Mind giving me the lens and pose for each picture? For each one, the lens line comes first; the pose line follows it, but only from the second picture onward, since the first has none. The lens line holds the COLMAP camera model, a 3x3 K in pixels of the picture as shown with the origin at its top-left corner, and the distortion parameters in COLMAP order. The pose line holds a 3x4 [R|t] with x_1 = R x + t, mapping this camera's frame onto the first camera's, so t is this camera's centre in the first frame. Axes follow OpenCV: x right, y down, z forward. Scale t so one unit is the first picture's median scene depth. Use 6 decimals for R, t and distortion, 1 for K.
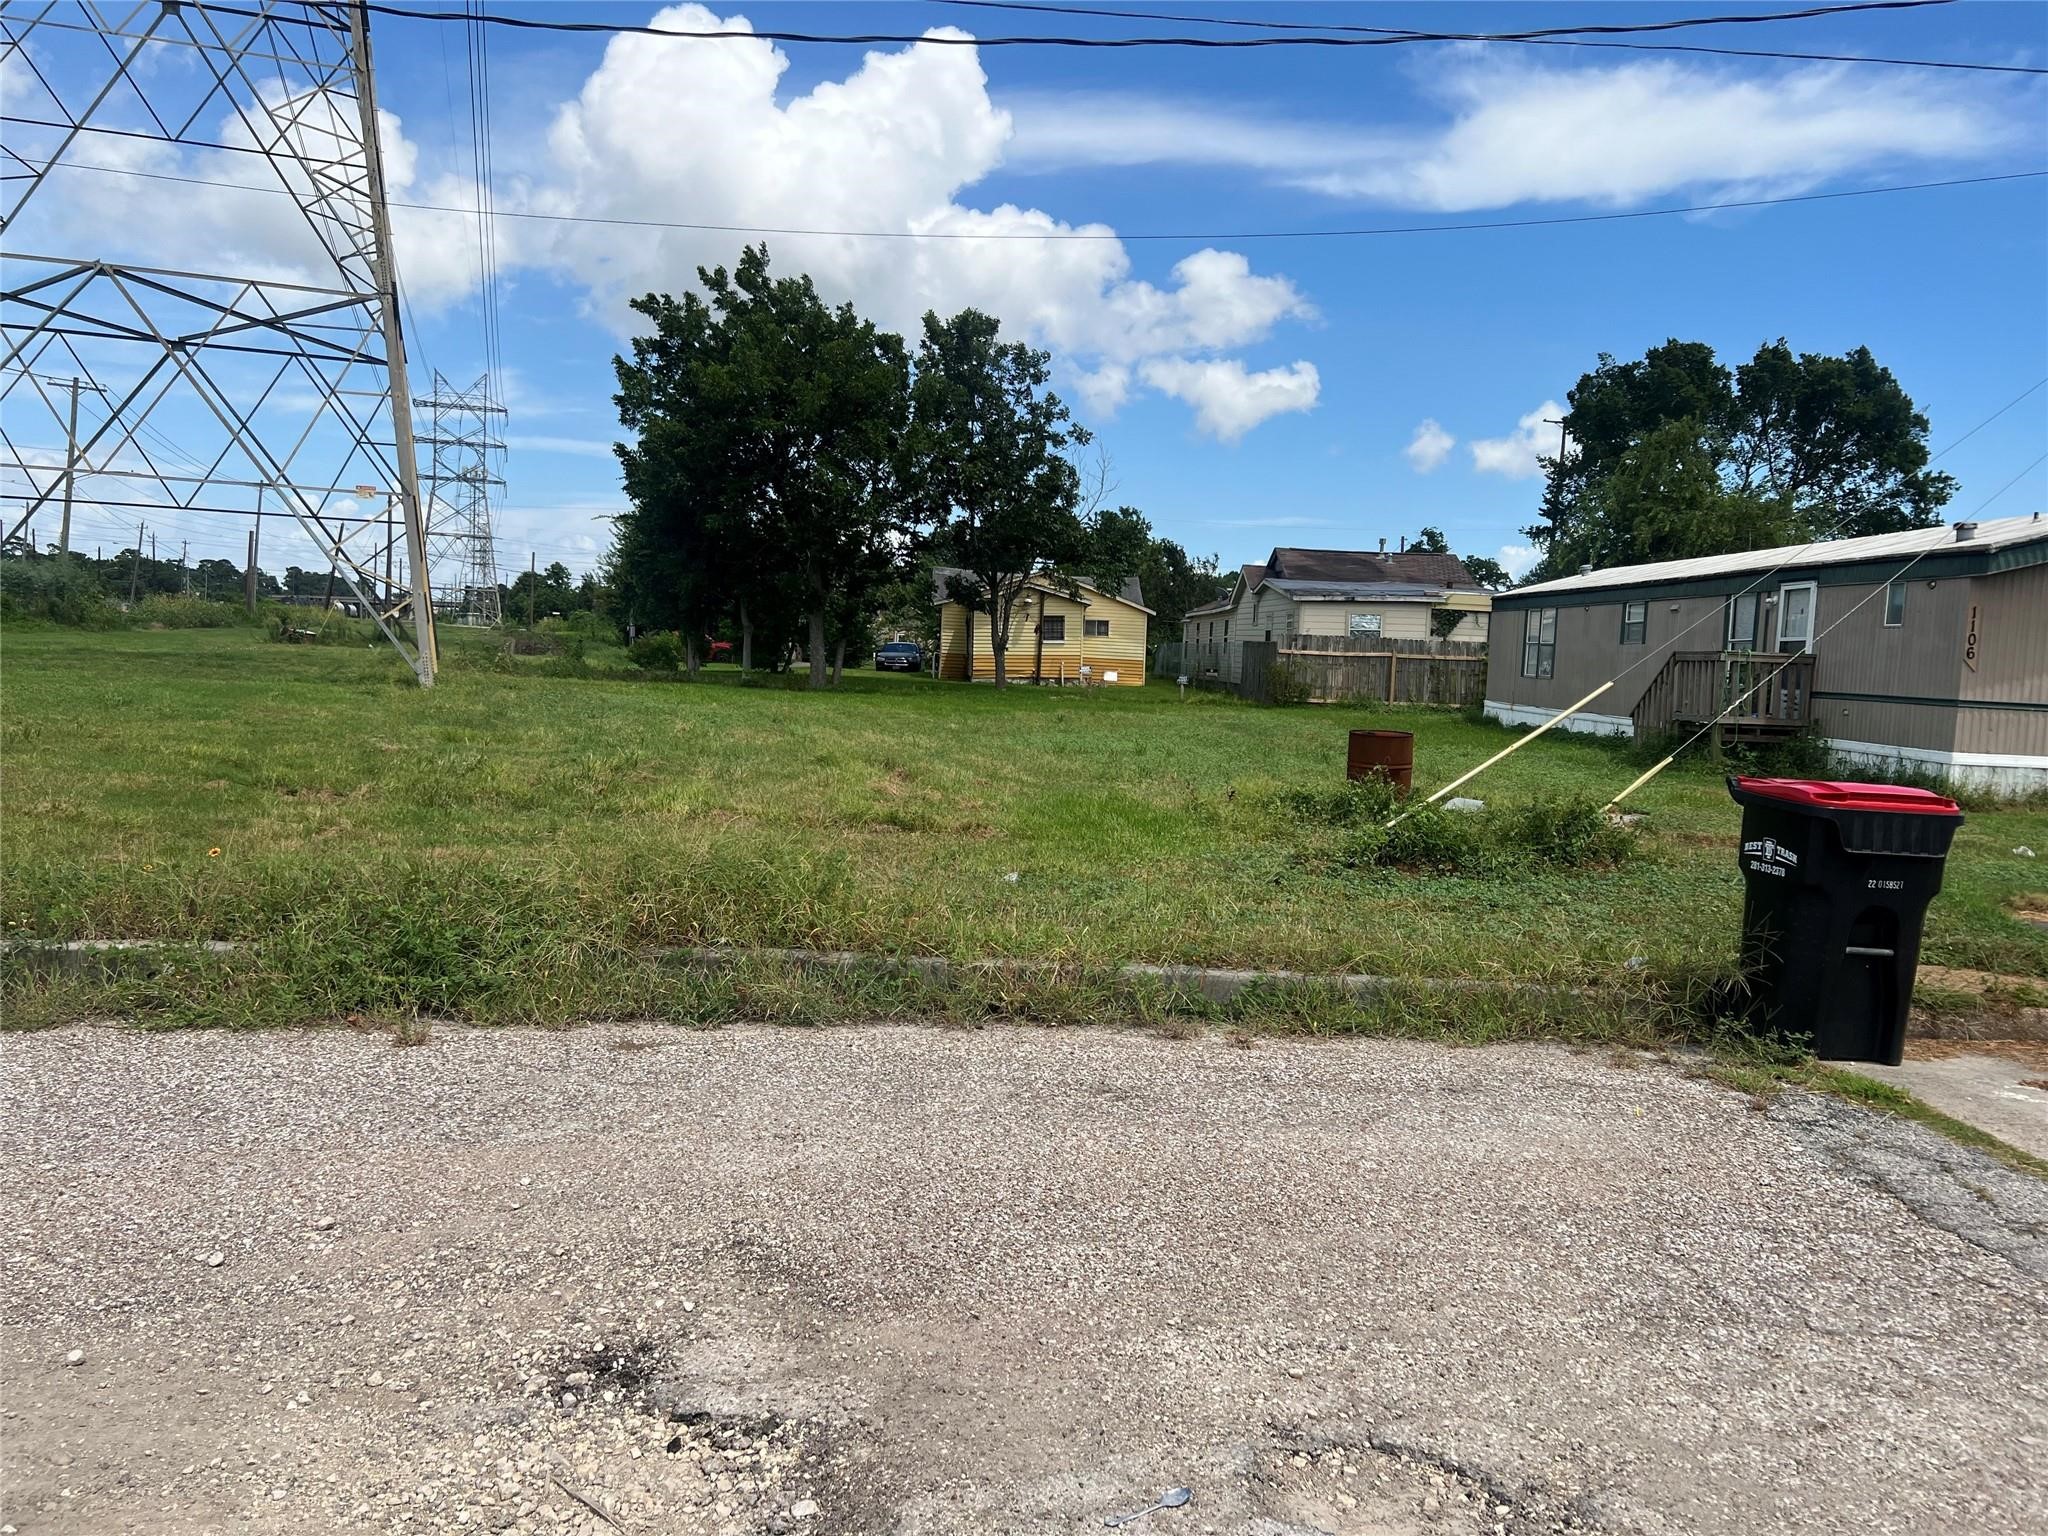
lens RADIAL K [[1554.2, 0, 1002.5], [0, 1554.2, 765.1], [0, 0, 1]] dist [0.060436, -0.072553]
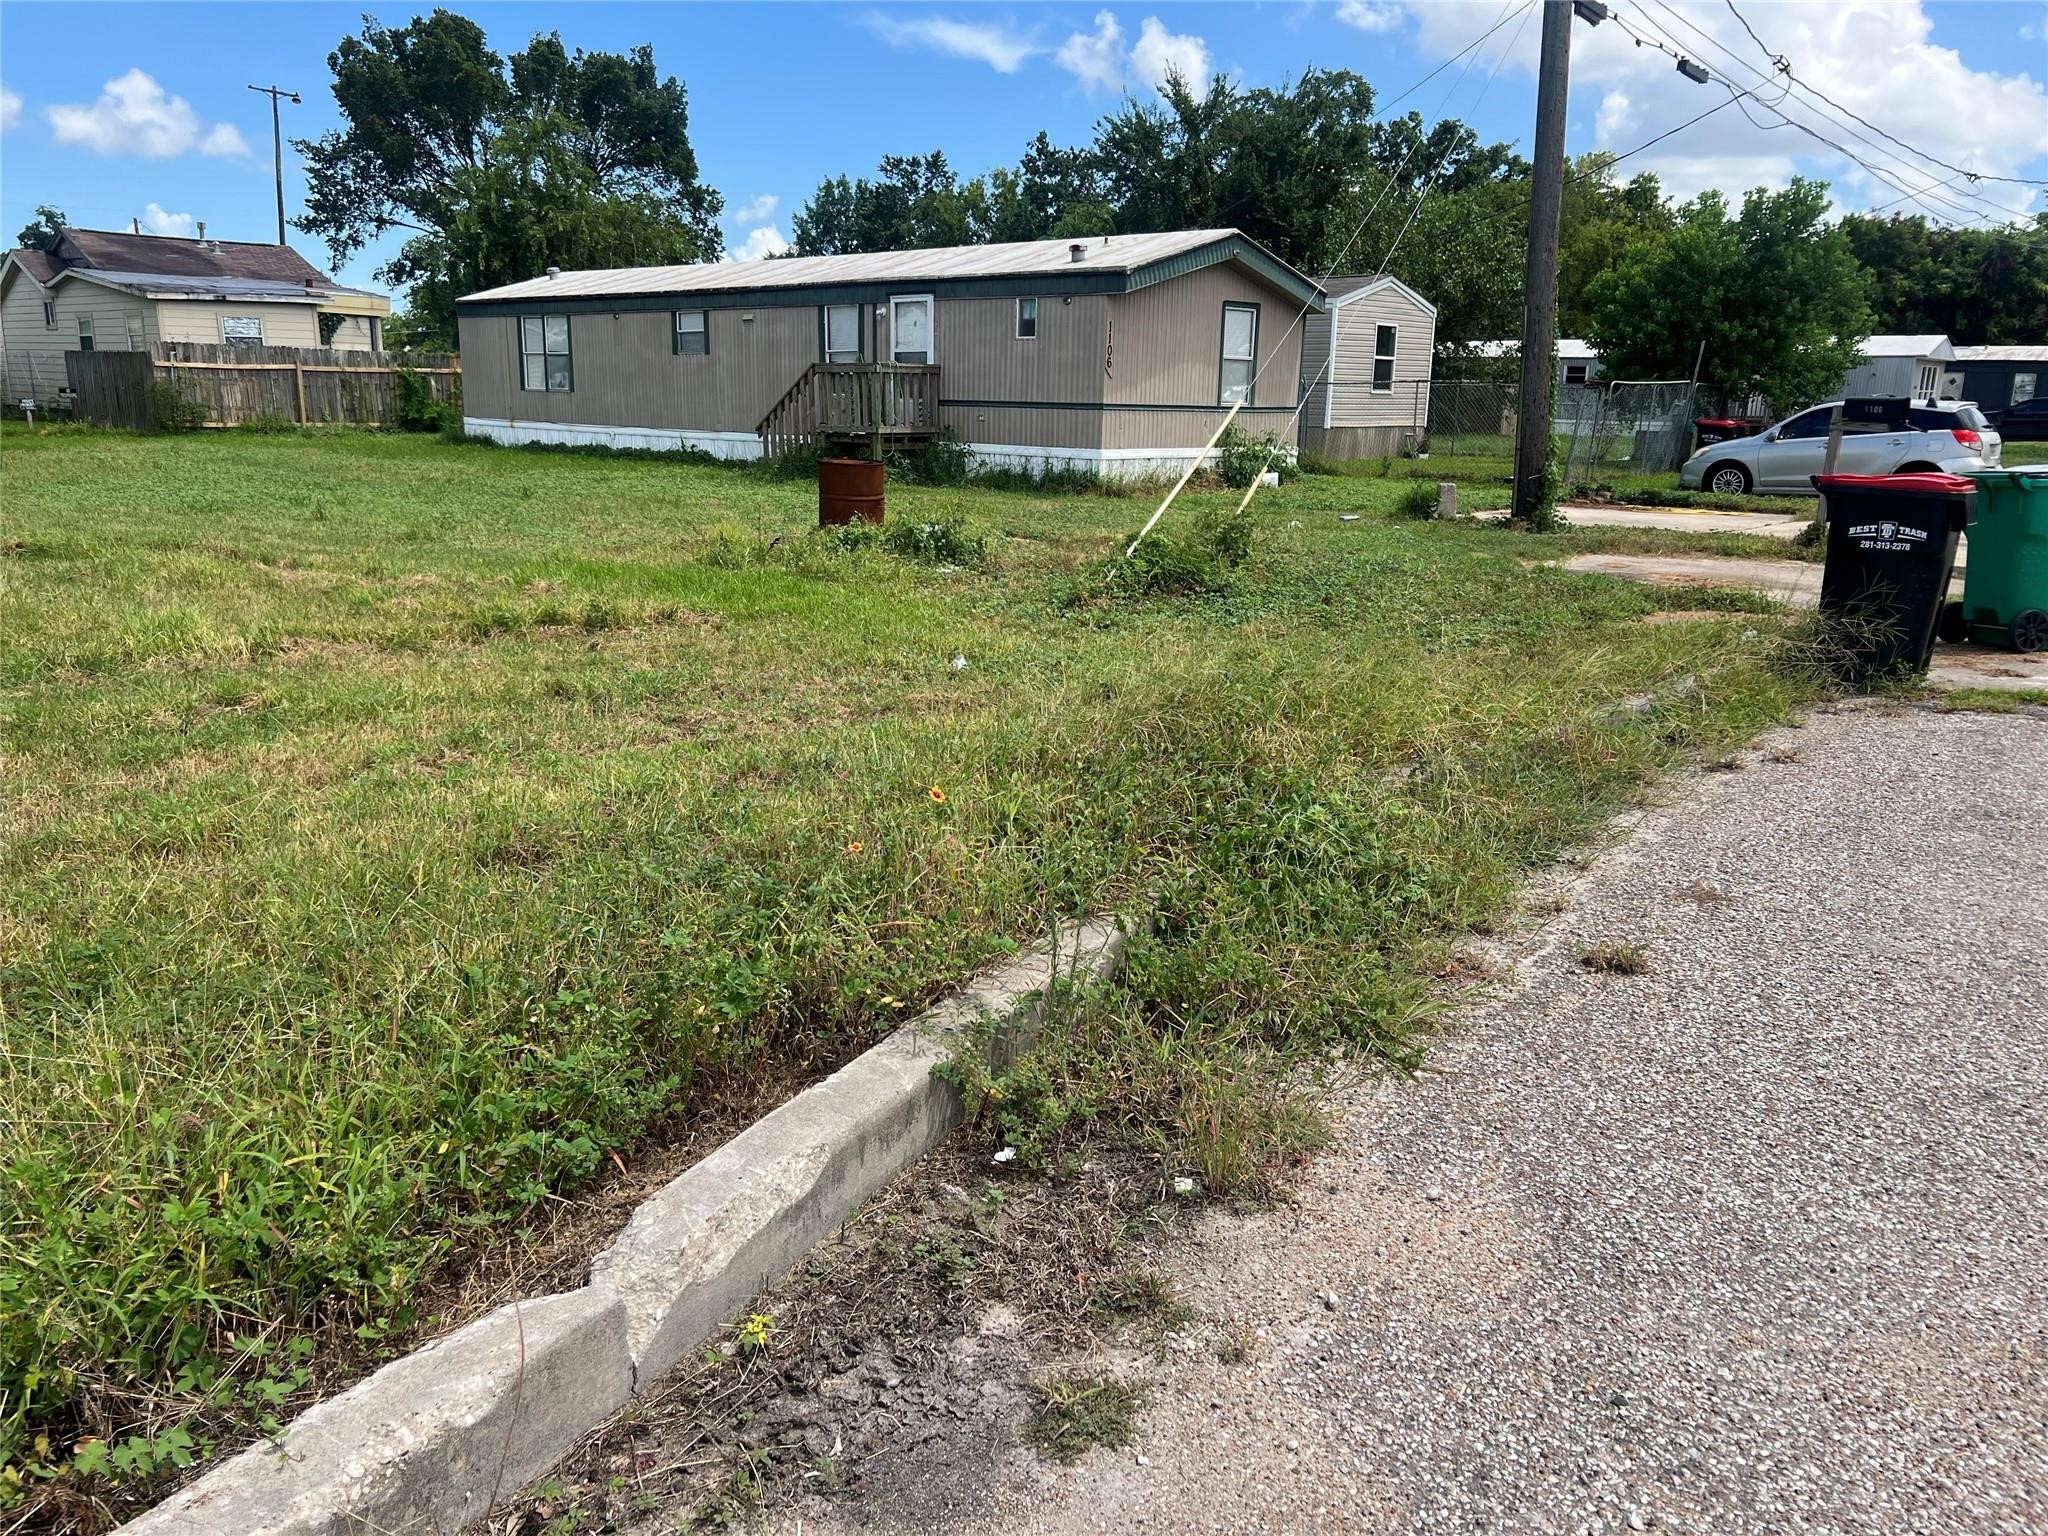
lens RADIAL K [[1554.2, 0, 1031.0], [0, 1554.2, 776.3], [0, 0, 1]] dist [0.060436, -0.072553]
pose [[0.677316, -0.203604, 0.706958, -0.133183], [0.066303, 0.973925, 0.216967, -0.011209], [-0.732699, -0.100082, 0.673154, 0.092162]]
